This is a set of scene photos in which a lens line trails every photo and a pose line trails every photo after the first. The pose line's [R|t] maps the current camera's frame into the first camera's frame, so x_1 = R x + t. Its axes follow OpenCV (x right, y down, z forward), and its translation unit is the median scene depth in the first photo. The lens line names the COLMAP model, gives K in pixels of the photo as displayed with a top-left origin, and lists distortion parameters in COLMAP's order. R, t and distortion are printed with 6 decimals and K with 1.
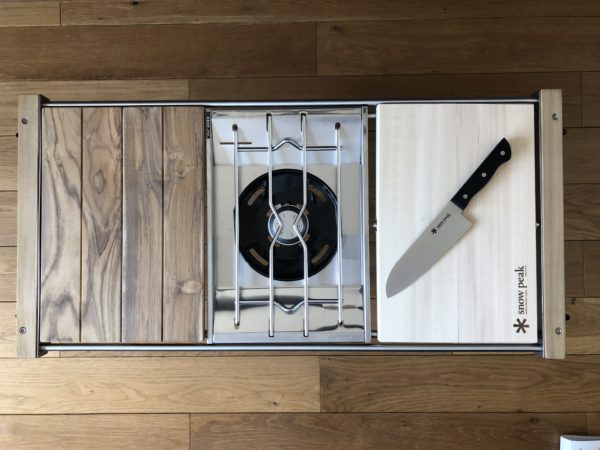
lens RADIAL K [[492.6, 0, 299.1], [0, 492.6, 226.8], [0, 0, 1]] dist [0.016791, 0.002302]
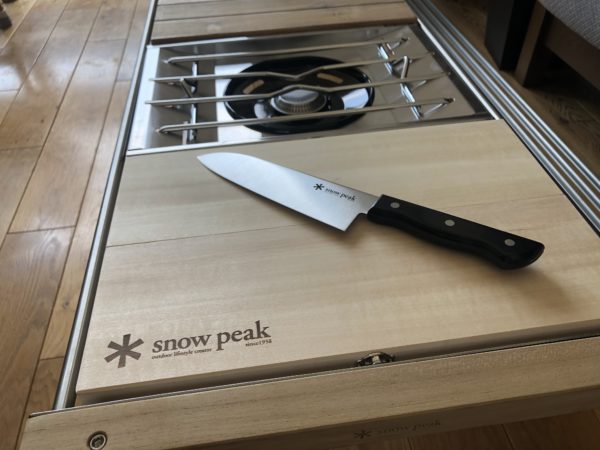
lens RADIAL K [[492.6, 0, 298.9], [0, 492.6, 221.8], [0, 0, 1]] dist [0.016791, 0.002302]
pose [[0.130556, 0.695339, -0.706724, 0.443347], [-0.990336, 0.125099, -0.059865, 0.044349], [0.046784, 0.707710, 0.704952, 0.417574]]
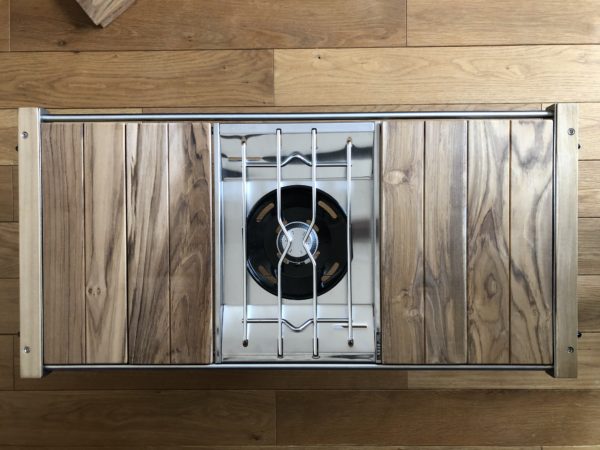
lens RADIAL K [[492.6, 0, 298.1], [0, 492.6, 226.4], [0, 0, 1]] dist [0.016791, 0.002302]
pose [[-0.999353, -0.002429, 0.035886, -0.042819], [0.002816, -0.999938, 0.010742, 0.009694], [0.035858, 0.010836, 0.999298, 0.015362]]
